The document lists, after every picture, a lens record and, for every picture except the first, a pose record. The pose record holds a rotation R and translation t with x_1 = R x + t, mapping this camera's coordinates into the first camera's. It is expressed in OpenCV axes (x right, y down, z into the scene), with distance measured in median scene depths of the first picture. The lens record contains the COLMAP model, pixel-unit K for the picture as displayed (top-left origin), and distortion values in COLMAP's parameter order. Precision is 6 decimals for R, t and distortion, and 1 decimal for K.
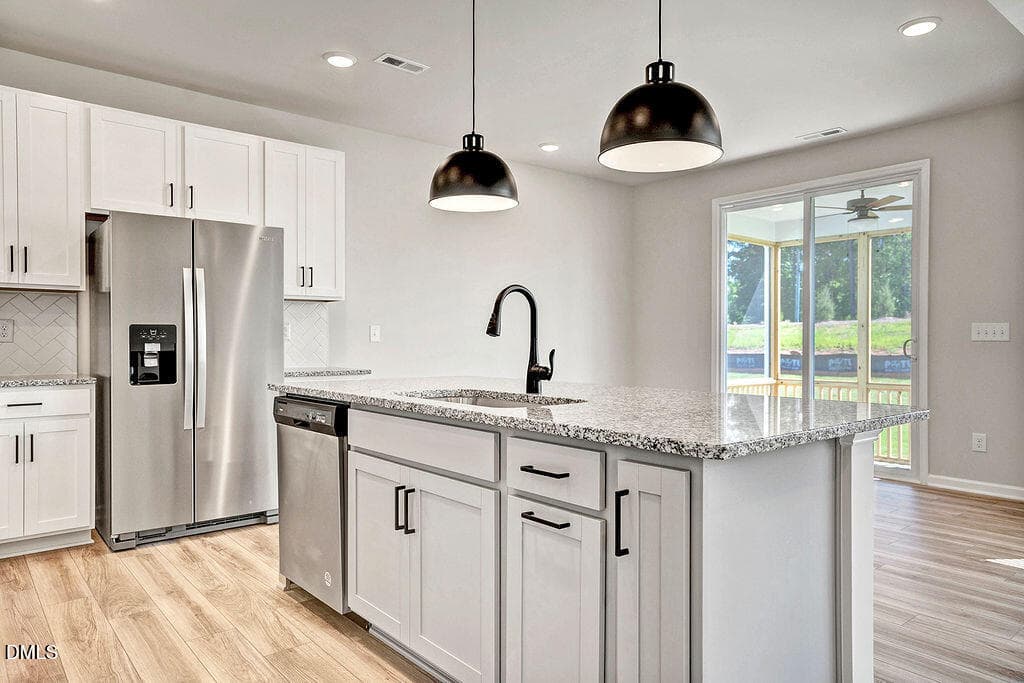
lens RADIAL K [[671.1, 0, 511.9], [0, 671.1, 348.4], [0, 0, 1]] dist [0.006878, 0.007376]
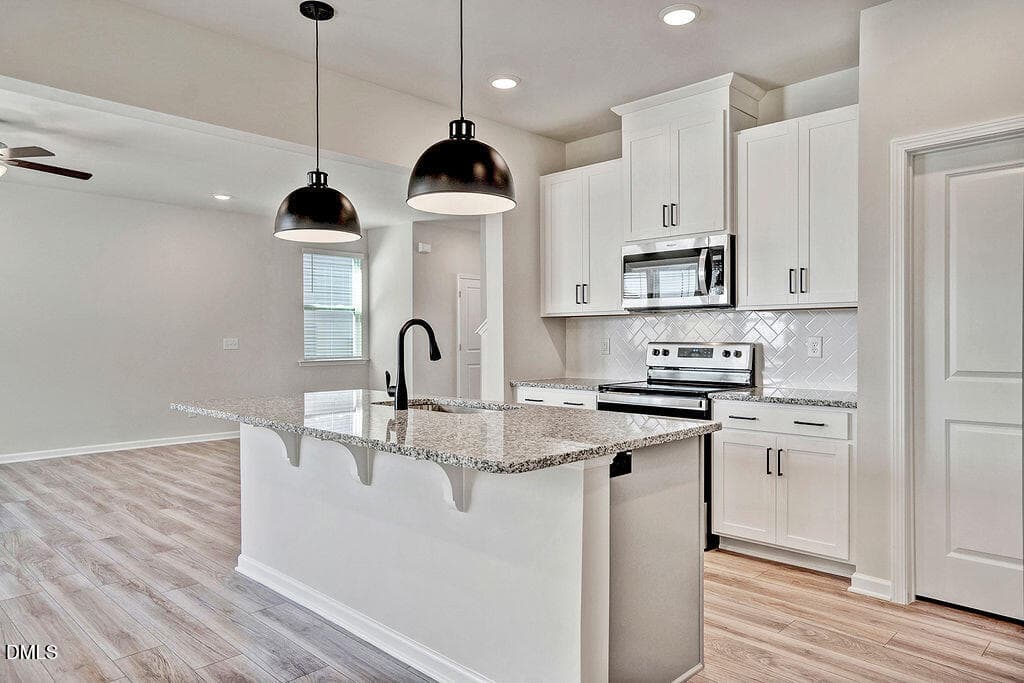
lens RADIAL K [[671.1, 0, 501.2], [0, 671.1, 341.4], [0, 0, 1]] dist [0.006878, 0.007376]
pose [[-0.995719, 0.000337, -0.092434, -0.015685], [-0.001165, 0.999868, 0.016191, -0.041623], [0.092428, 0.016230, -0.995587, 1.297361]]
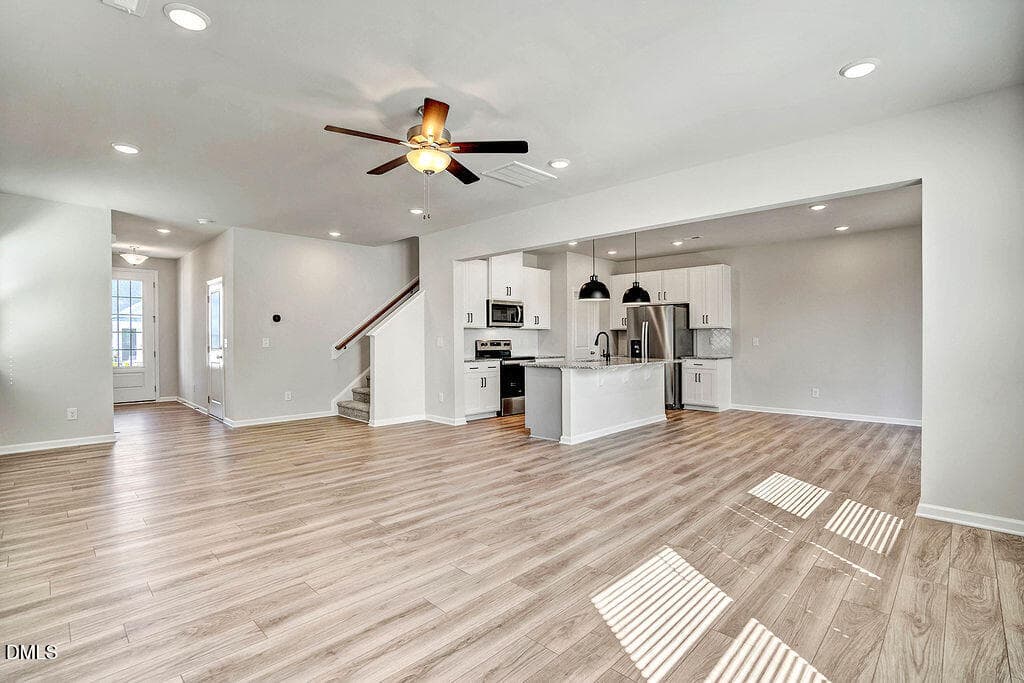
lens RADIAL K [[477.6, 0, 516.2], [0, 477.6, 339.3], [0, 0, 1]] dist [-0.042535, 0.001840]
pose [[0.103959, 0.000680, -0.994581, 1.528658], [-0.010058, 0.999949, -0.000368, -0.027085], [0.994531, 0.010041, 0.103960, 0.136319]]
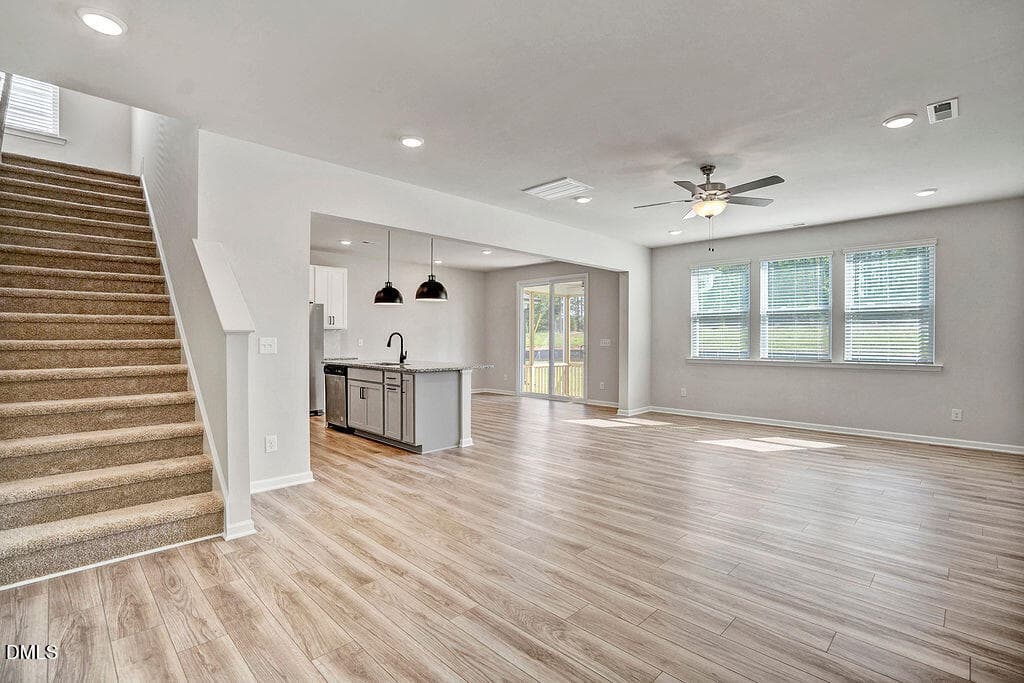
lens RADIAL K [[477.6, 0, 507.5], [0, 477.6, 339.7], [0, 0, 1]] dist [-0.042535, 0.001840]
pose [[0.996730, 0.001728, 0.080785, 0.228423], [-0.000775, 0.999930, -0.011817, -0.015603], [-0.080800, 0.011716, 0.996661, -0.911662]]
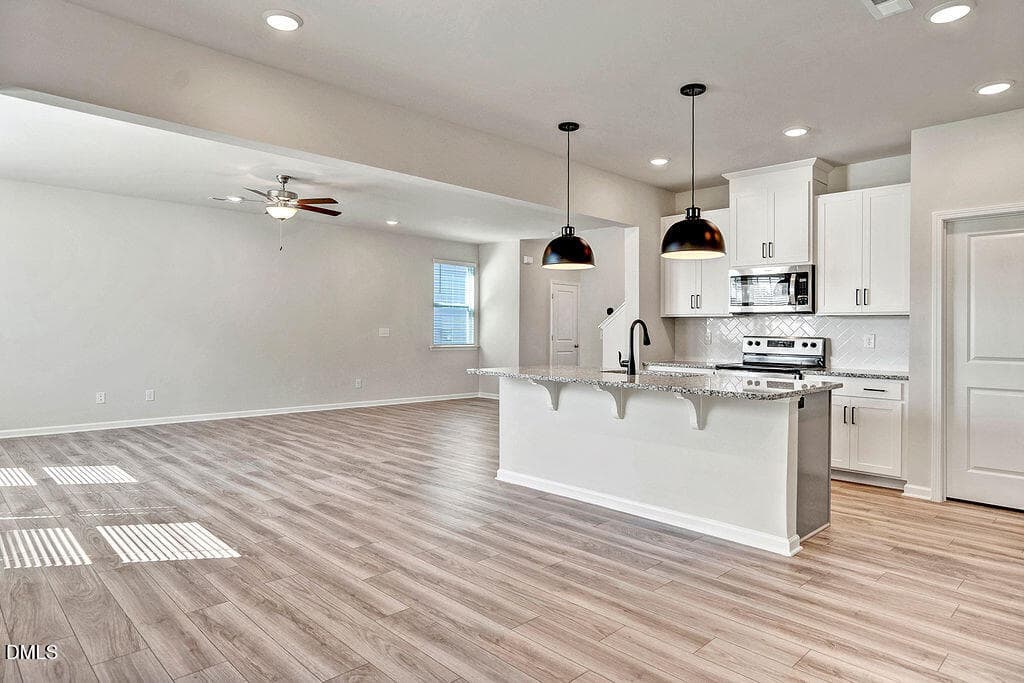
lens RADIAL K [[605.2, 0, 502.9], [0, 605.2, 324.5], [0, 0, 1]] dist [-0.005206, 0.007868]
pose [[-0.997409, -0.014753, -0.070416, 0.315060], [-0.014868, 0.999889, 0.001106, -0.043231], [0.070392, 0.002150, -0.997517, 1.605434]]
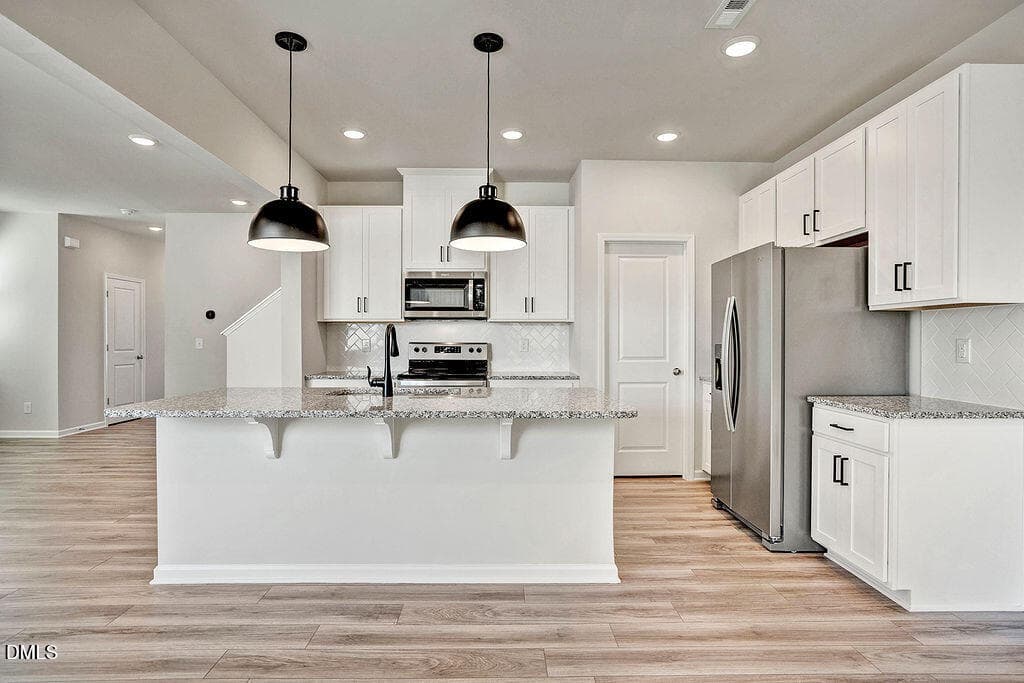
lens RADIAL K [[543.1, 0, 500.4], [0, 543.1, 336.4], [0, 0, 1]] dist [-0.032213, 0.009406]
pose [[-0.632461, -0.008093, -0.774550, 0.473090], [-0.012223, 0.999925, -0.000467, -0.038345], [0.774495, 0.009172, -0.632513, 1.145409]]
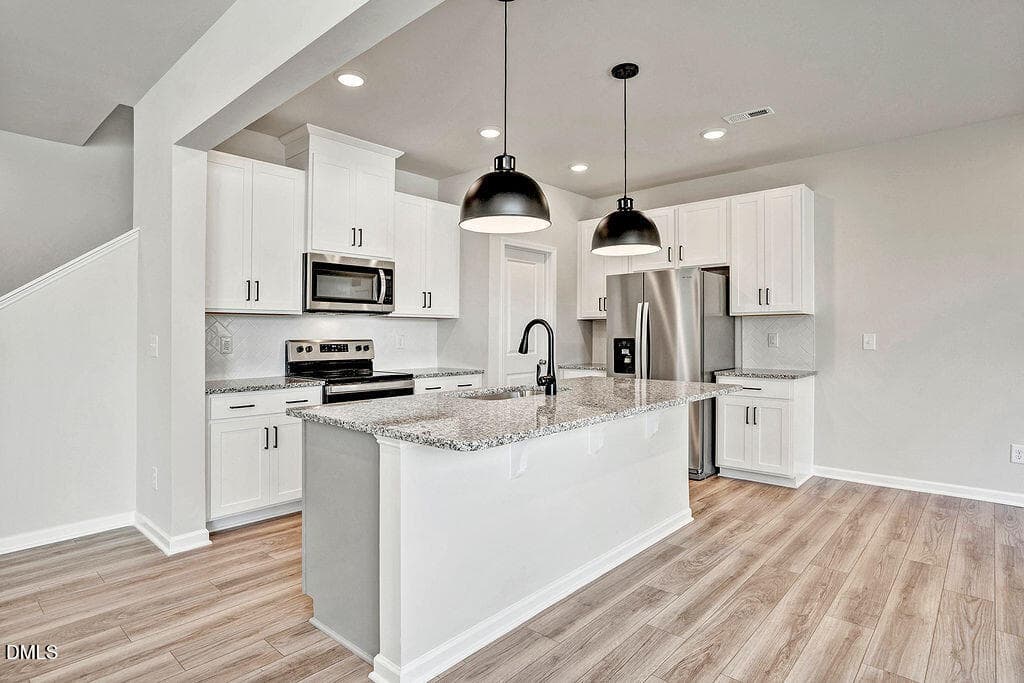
lens RADIAL K [[543.1, 0, 505.1], [0, 543.1, 339.8], [0, 0, 1]] dist [-0.032213, 0.009406]
pose [[0.133282, 0.007071, -0.991053, 0.680974], [-0.007713, 0.999952, 0.006098, -0.032460], [0.991048, 0.006831, 0.133330, 0.447138]]
